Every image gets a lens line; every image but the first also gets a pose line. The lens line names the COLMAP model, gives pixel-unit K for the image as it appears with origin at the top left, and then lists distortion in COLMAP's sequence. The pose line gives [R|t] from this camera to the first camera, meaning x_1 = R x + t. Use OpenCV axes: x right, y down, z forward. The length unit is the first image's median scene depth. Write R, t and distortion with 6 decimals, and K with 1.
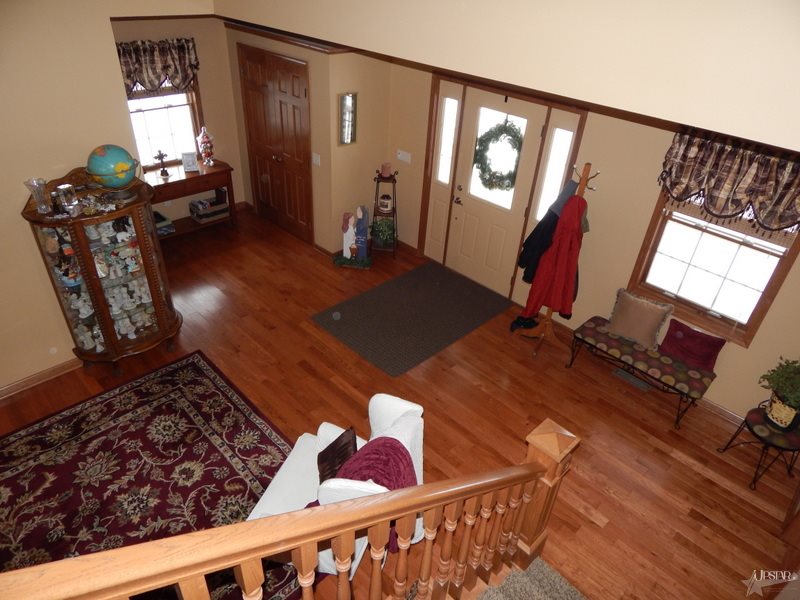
lens RADIAL K [[529.6, 0, 403.5], [0, 529.6, 298.3], [0, 0, 1]] dist [0.002735, -0.008675]
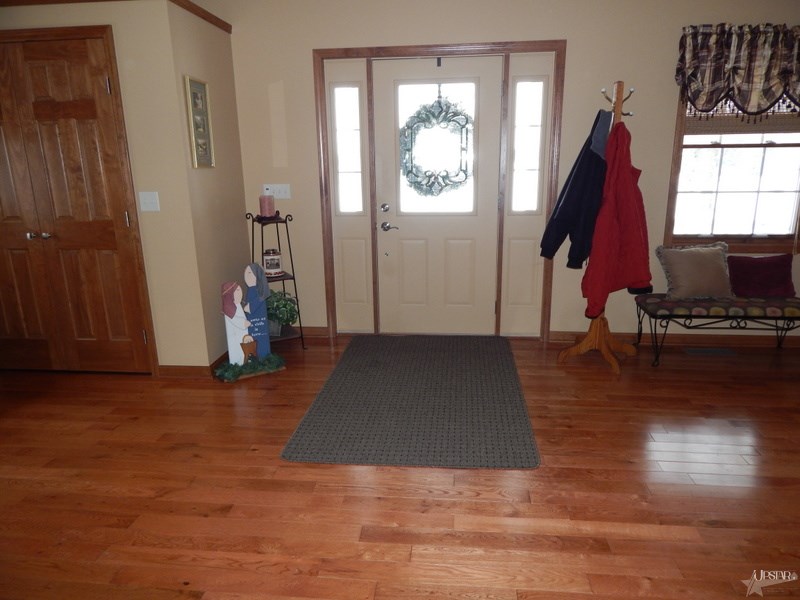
lens RADIAL K [[529.6, 0, 403.5], [0, 529.6, 298.3], [0, 0, 1]] dist [0.002735, -0.008675]
pose [[0.776081, -0.224960, 0.589144, -0.324561], [0.396404, 0.900596, -0.178299, 0.034611], [-0.490471, 0.371914, 0.788111, 0.498784]]
